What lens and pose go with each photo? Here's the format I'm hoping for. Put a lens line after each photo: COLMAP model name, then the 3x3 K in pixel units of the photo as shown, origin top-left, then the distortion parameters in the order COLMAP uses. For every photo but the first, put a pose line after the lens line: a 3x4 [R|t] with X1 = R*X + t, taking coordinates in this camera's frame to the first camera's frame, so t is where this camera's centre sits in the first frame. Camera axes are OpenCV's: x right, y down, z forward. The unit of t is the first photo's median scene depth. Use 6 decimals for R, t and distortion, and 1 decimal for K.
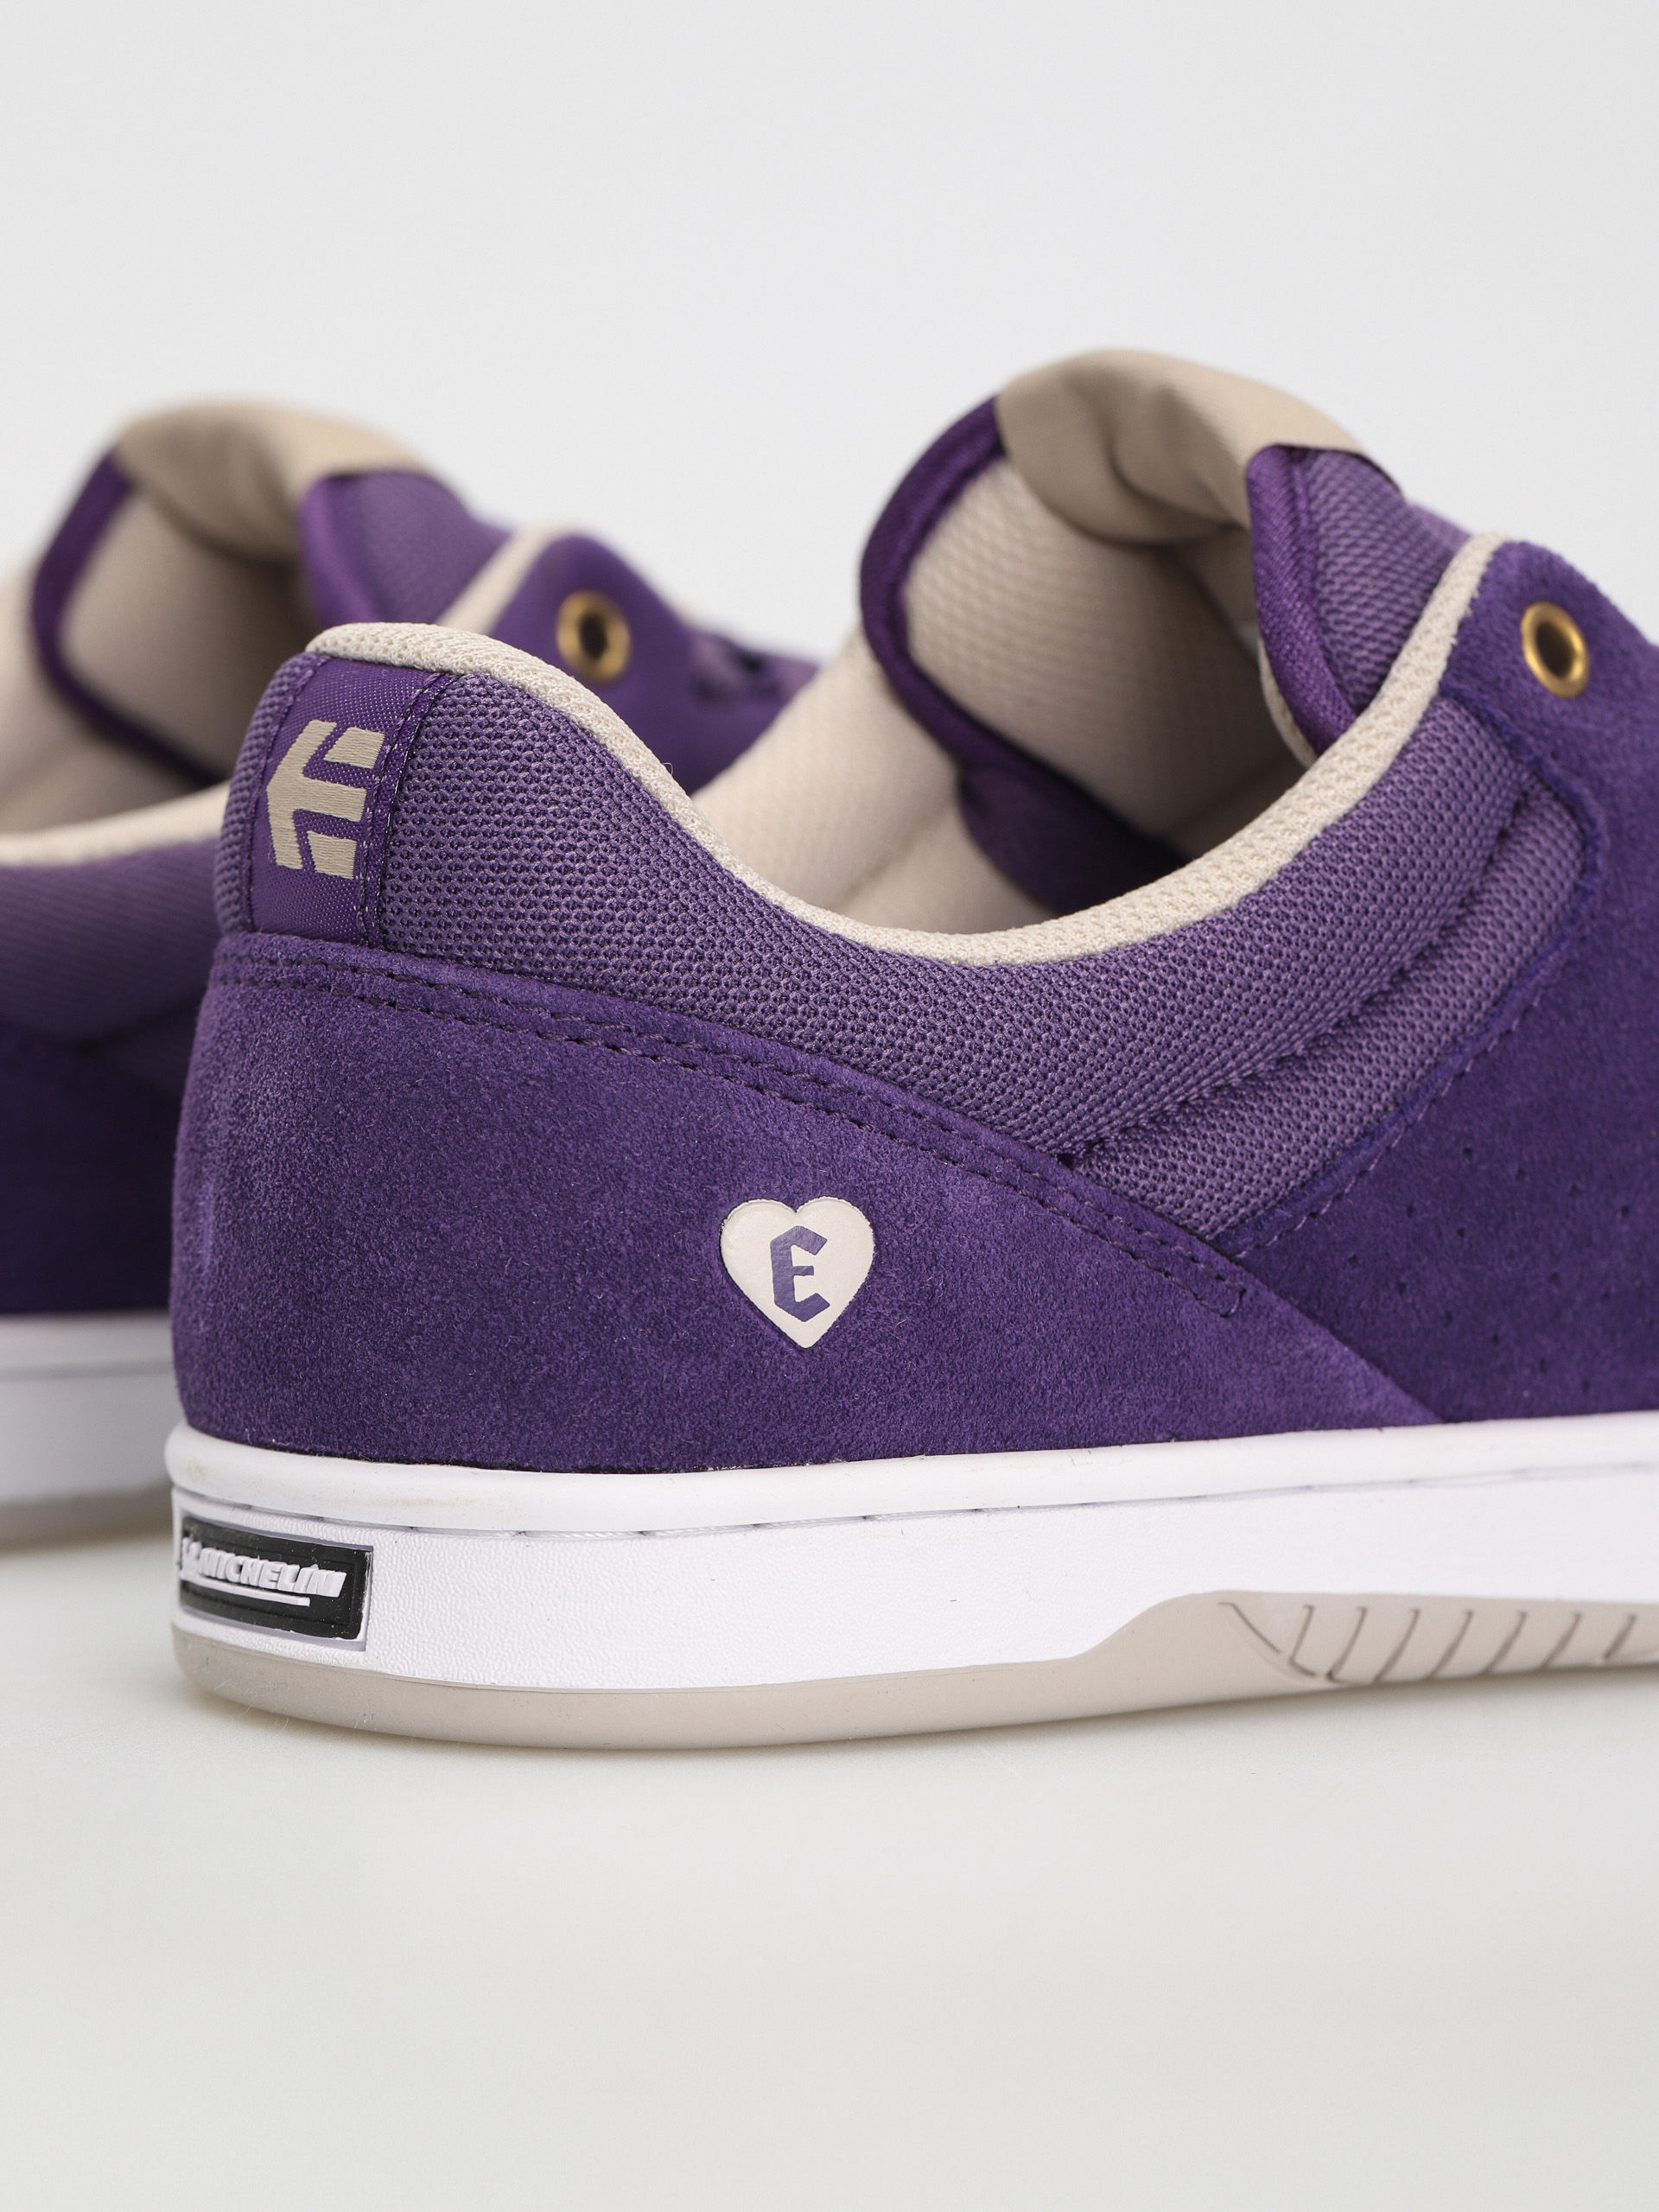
lens RADIAL K [[7814.3, 0, 827.8], [0, 7814.3, 1114.4], [0, 0, 1]] dist [-0.499149, 0.000000]
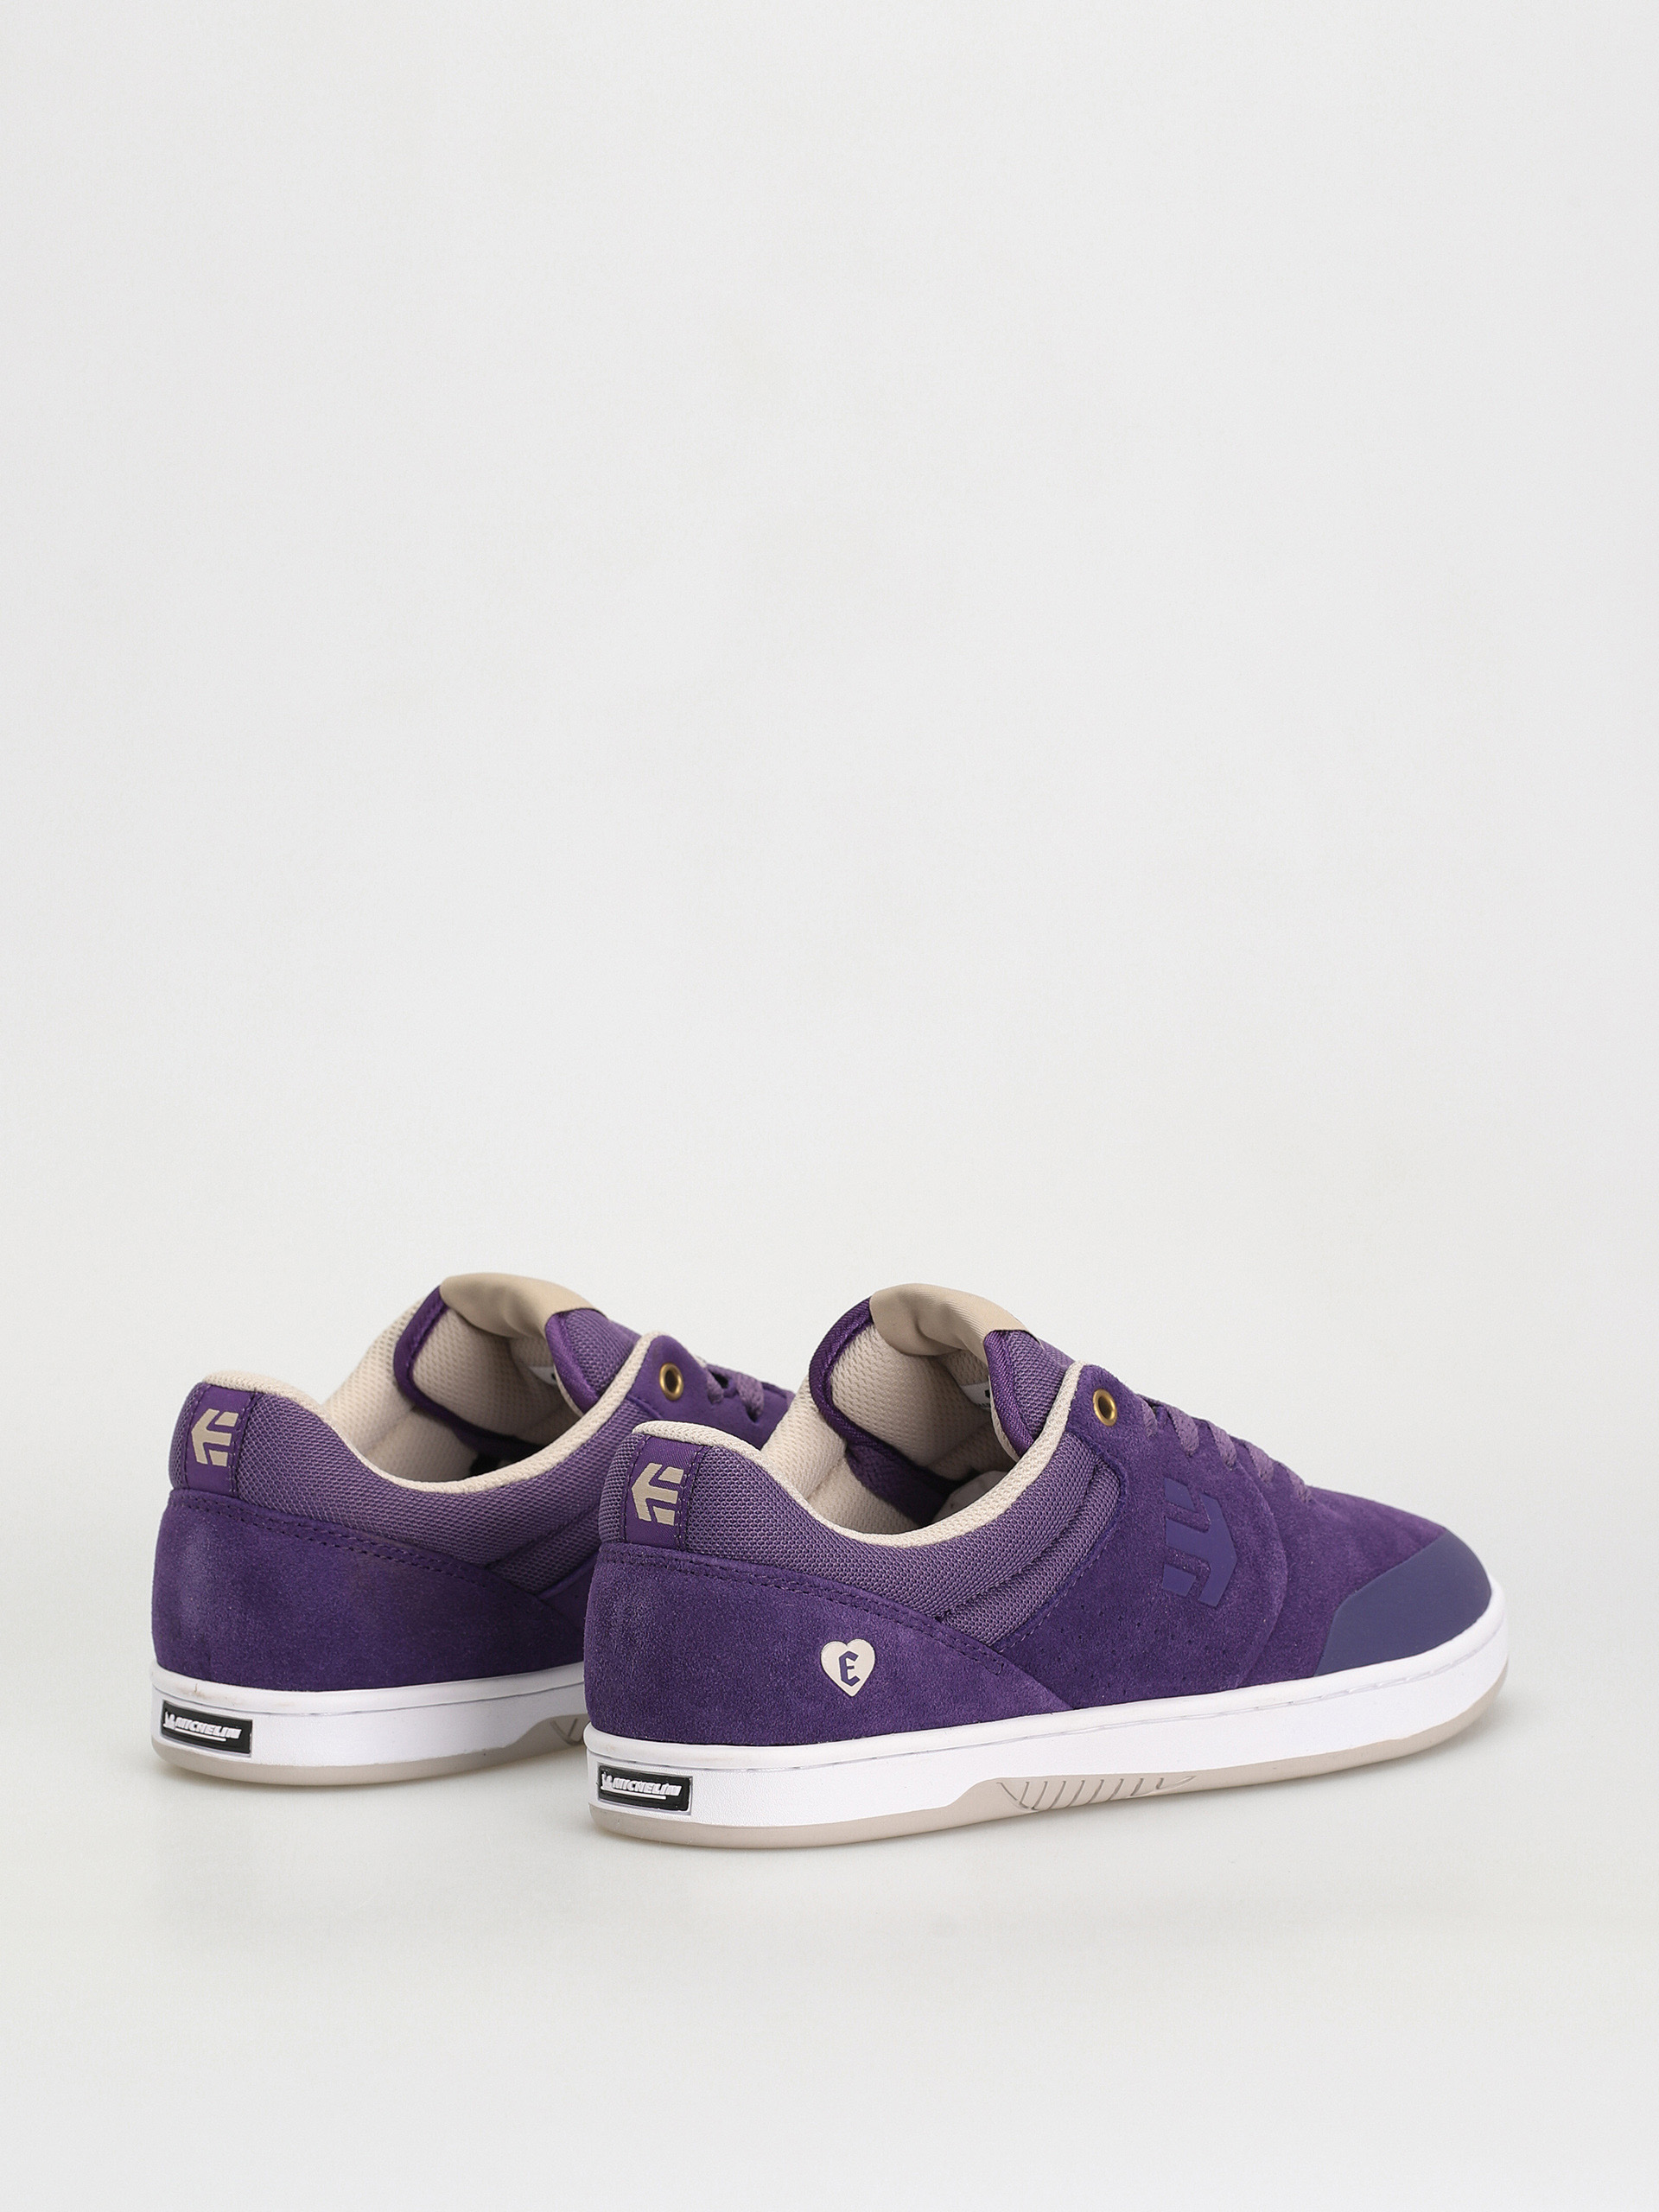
lens RADIAL K [[7814.3, 0, 829.1], [0, 7814.3, 1102.6], [0, 0, 1]] dist [-0.499149, 0.000000]
pose [[0.989005, -0.028427, 0.145122, -0.378807], [0.029033, 0.999576, -0.002058, -0.162313], [-0.145002, 0.006249, 0.989412, -1.585740]]
